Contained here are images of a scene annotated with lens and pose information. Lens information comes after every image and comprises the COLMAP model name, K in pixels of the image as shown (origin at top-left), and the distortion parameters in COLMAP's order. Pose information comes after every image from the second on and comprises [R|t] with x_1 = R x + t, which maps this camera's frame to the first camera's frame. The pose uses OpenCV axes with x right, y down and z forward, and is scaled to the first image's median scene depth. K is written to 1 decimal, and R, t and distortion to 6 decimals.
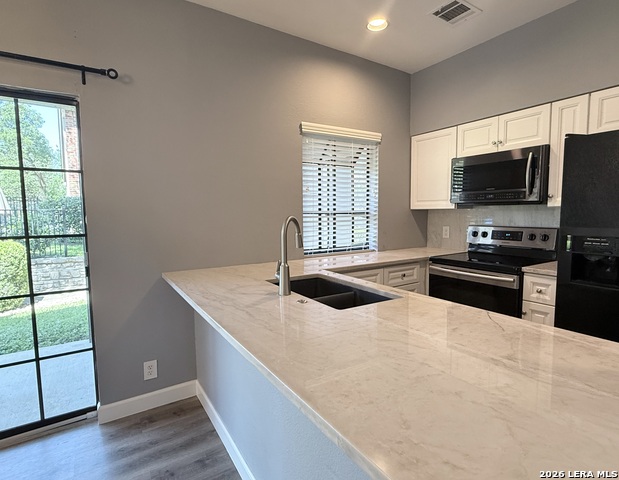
lens RADIAL K [[329.9, 0, 310.4], [0, 329.9, 241.4], [0, 0, 1]] dist [0.004963, 0.000803]
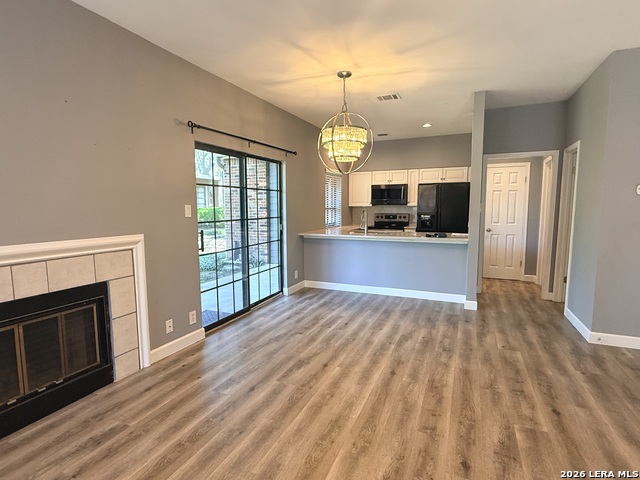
lens RADIAL K [[334.8, 0, 318.0], [0, 334.8, 237.9], [0, 0, 1]] dist [-0.004978, -0.000405]
pose [[0.844754, -0.049087, 0.532899, -1.325296], [0.049277, 0.998689, 0.013879, 0.083537], [-0.532882, 0.014535, 0.846065, -0.909406]]
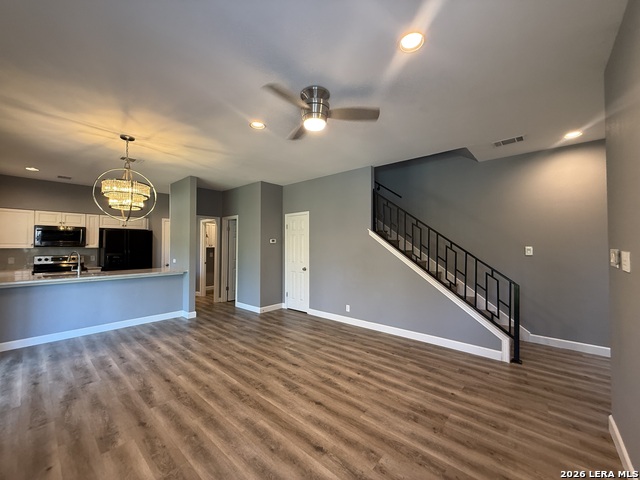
lens RADIAL K [[254.7, 0, 318.3], [0, 254.7, 241.0], [0, 0, 1]] dist [-0.000625, -0.000403]
pose [[-0.260100, 0.024832, 0.965262, -1.852161], [0.090872, 0.995862, -0.001132, 0.025326], [-0.961296, 0.087420, -0.261280, -0.378159]]
